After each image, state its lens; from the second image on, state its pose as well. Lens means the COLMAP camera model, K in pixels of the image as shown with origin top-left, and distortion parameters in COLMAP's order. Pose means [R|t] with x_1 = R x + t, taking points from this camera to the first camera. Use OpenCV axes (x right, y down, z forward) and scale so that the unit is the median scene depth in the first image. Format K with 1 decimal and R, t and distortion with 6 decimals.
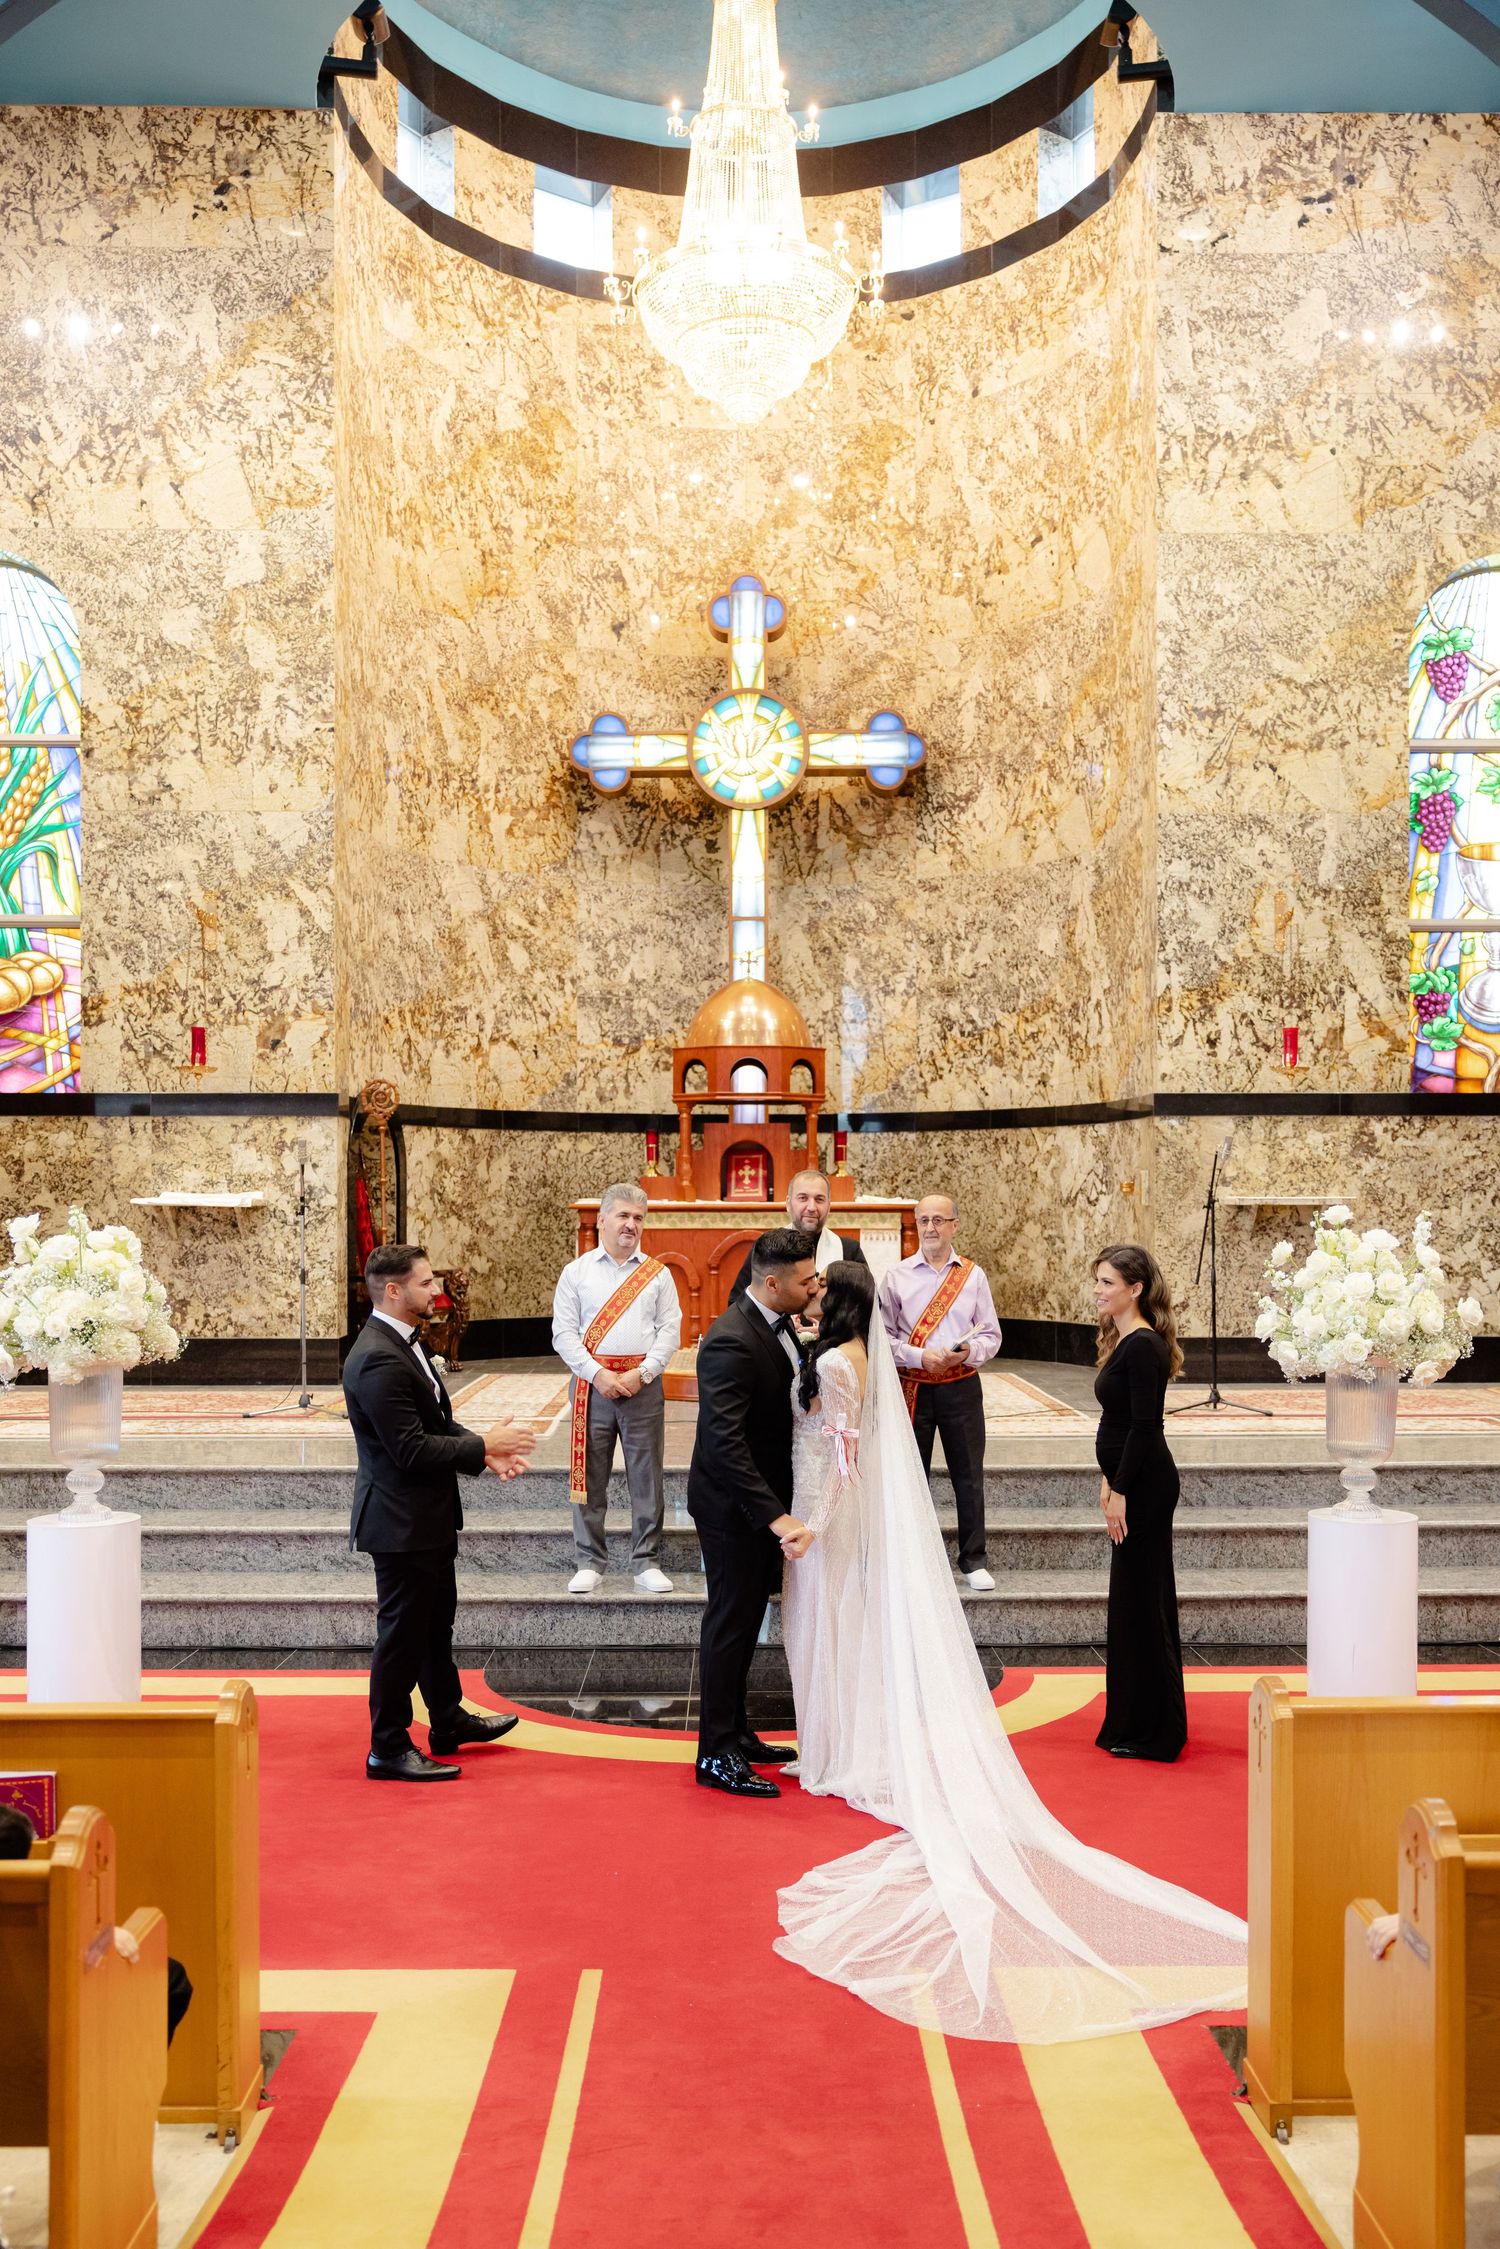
lens RADIAL K [[2077.0, 0, 759.0], [0, 2077.0, 1218.2], [0, 0, 1]] dist [0.009443, 0.013183]
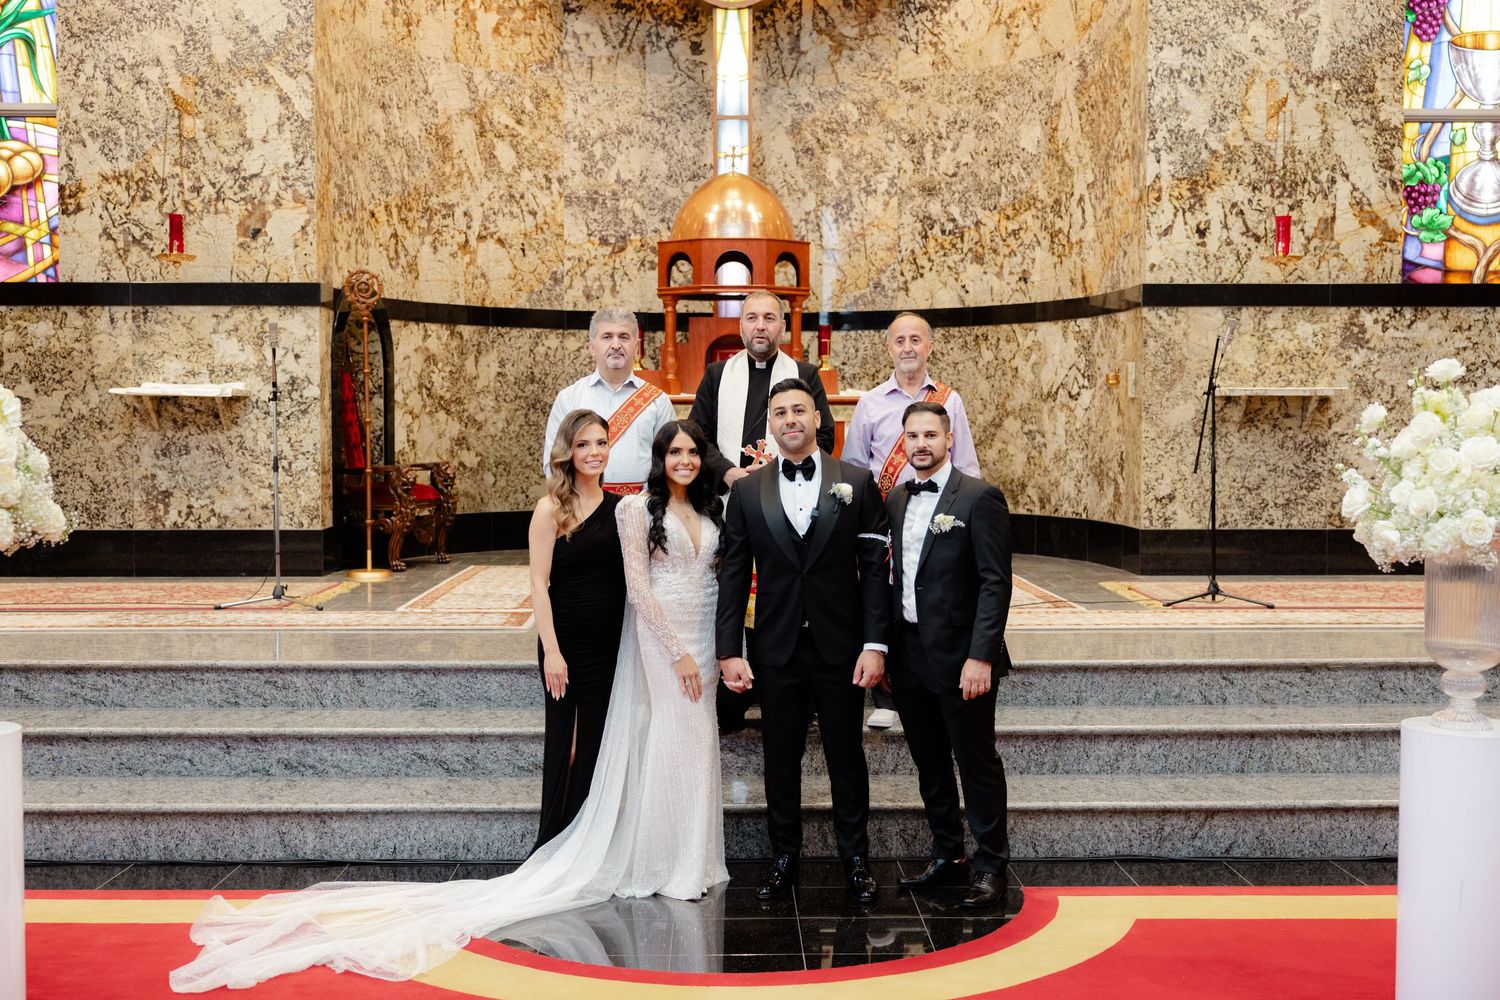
lens RADIAL K [[1803.9, 0, 733.0], [0, 1803.9, 502.2], [0, 0, 1]] dist [0.017050, 0.027455]
pose [[0.999998, 0.000637, -0.001811, -0.003729], [-0.000570, 0.999323, 0.036794, 0.012326], [0.001833, -0.036793, 0.999321, 0.132801]]
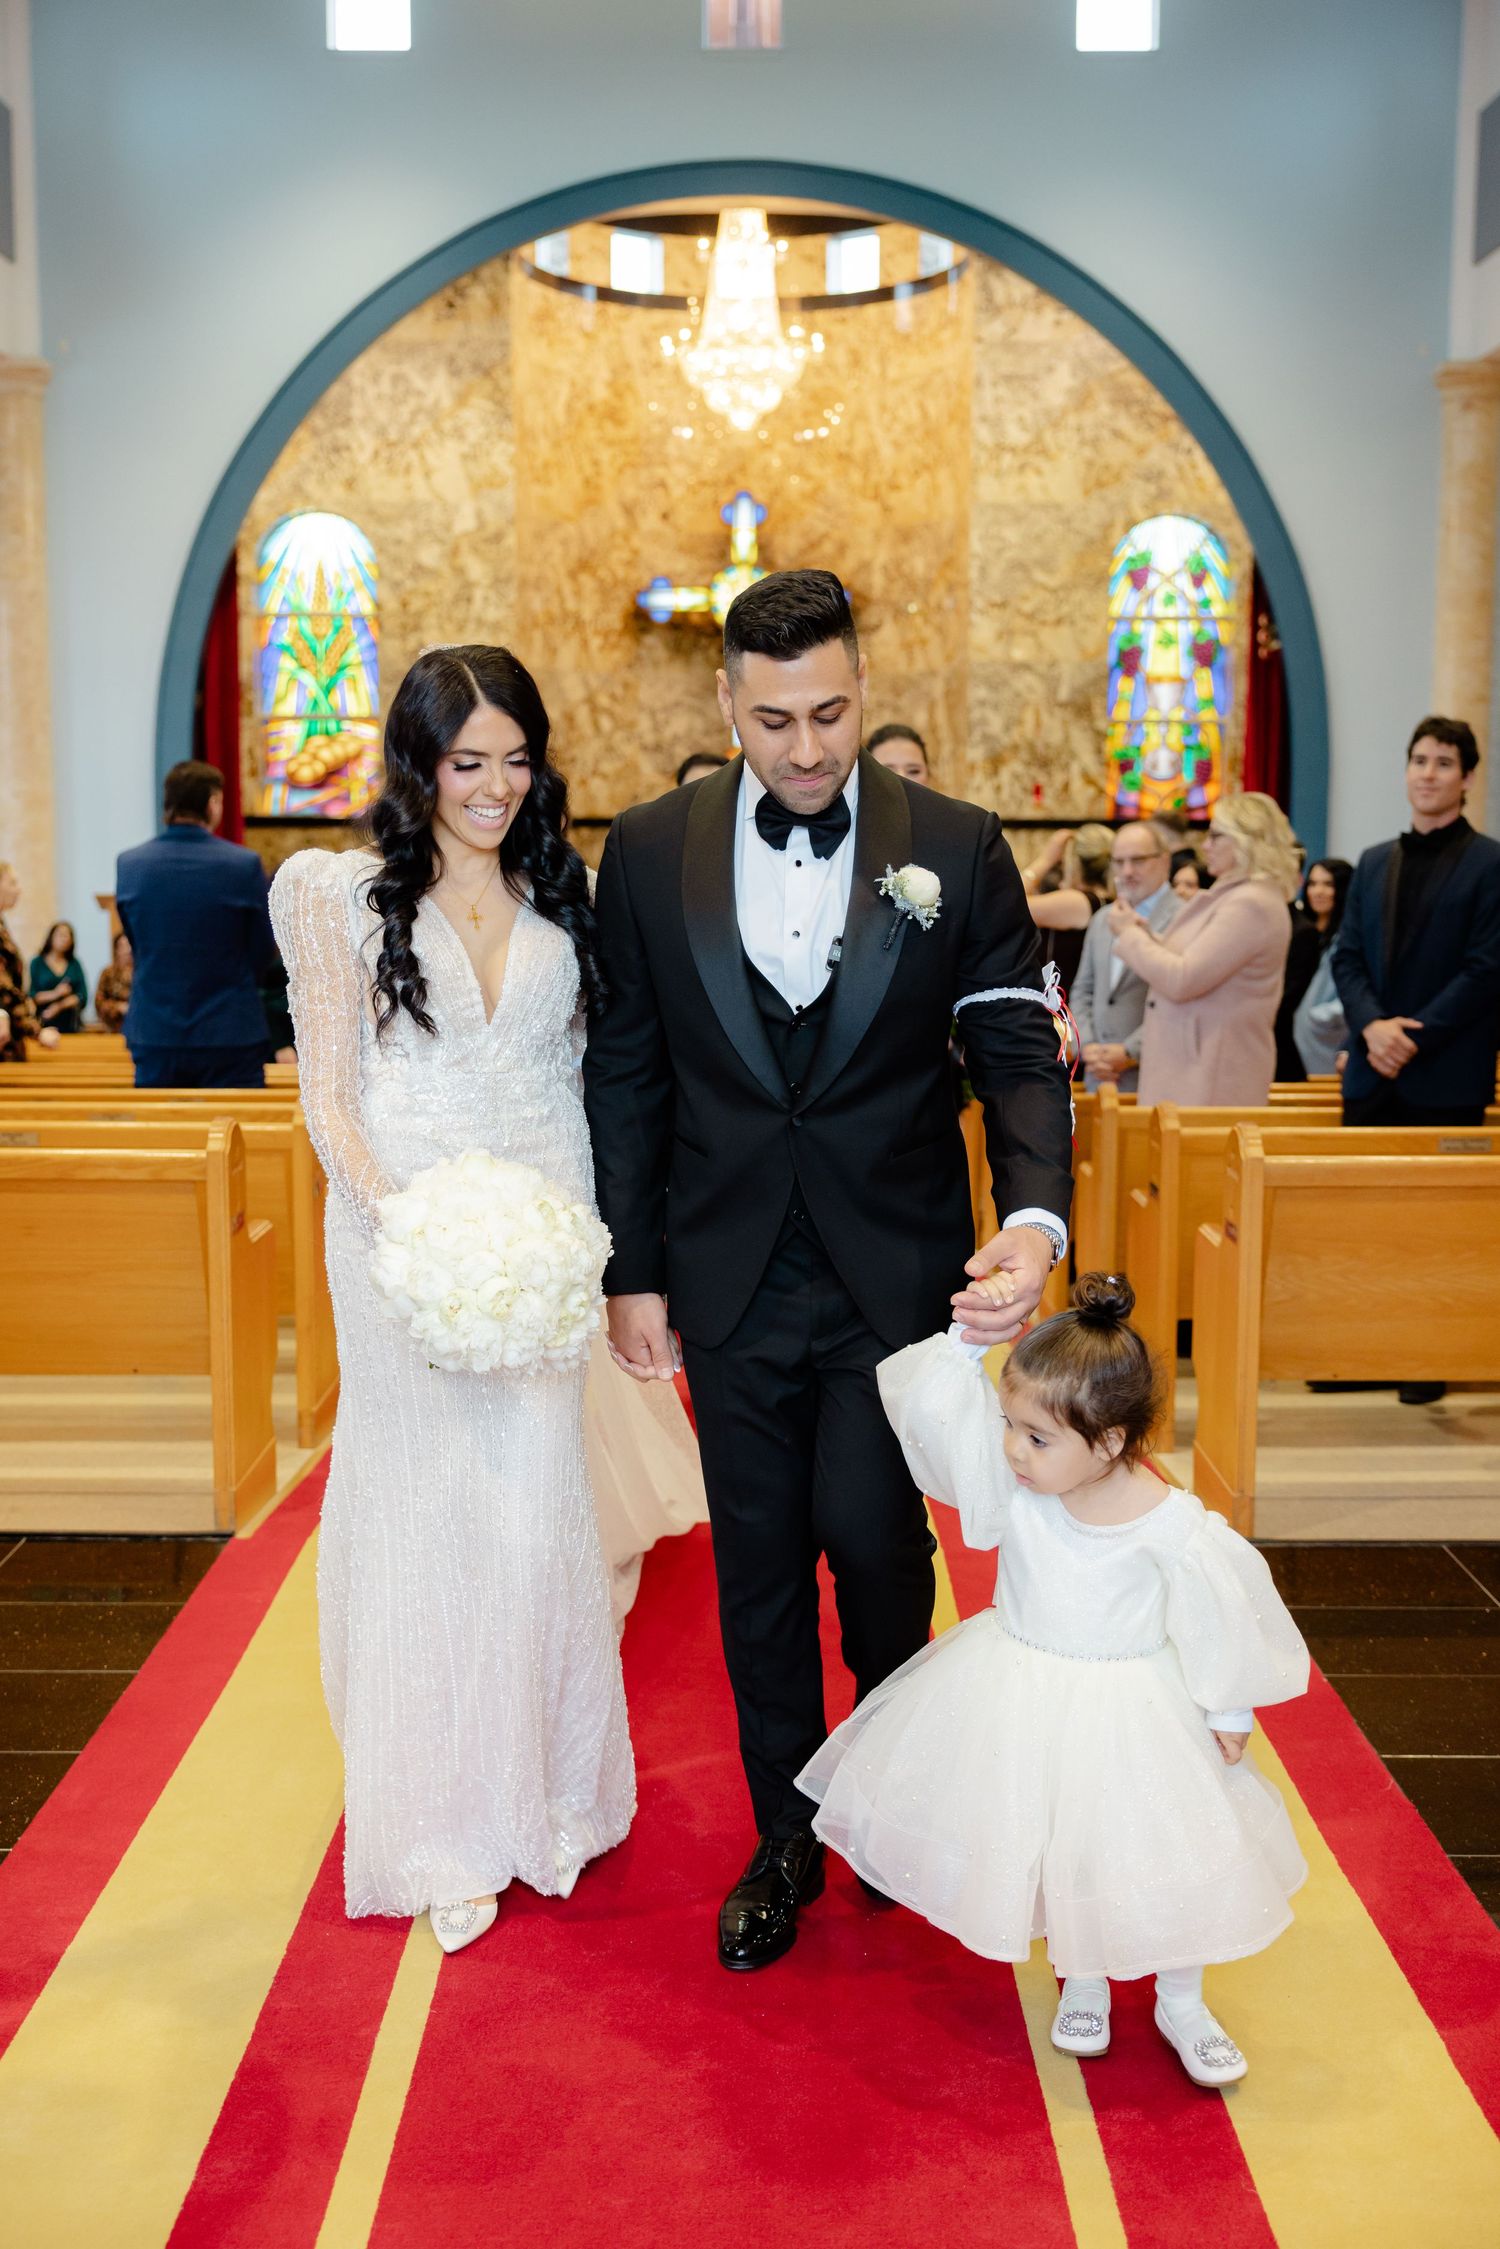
lens RADIAL K [[2445.3, 0, 750.0], [0, 2445.3, 1124.5], [0, 0, 1]] dist [0.002245, -0.009995]
pose [[0.999976, 0.004900, -0.004797, 0.012807], [-0.004292, 0.992824, 0.119505, -0.047992], [0.005348, -0.119482, 0.992822, -1.149842]]
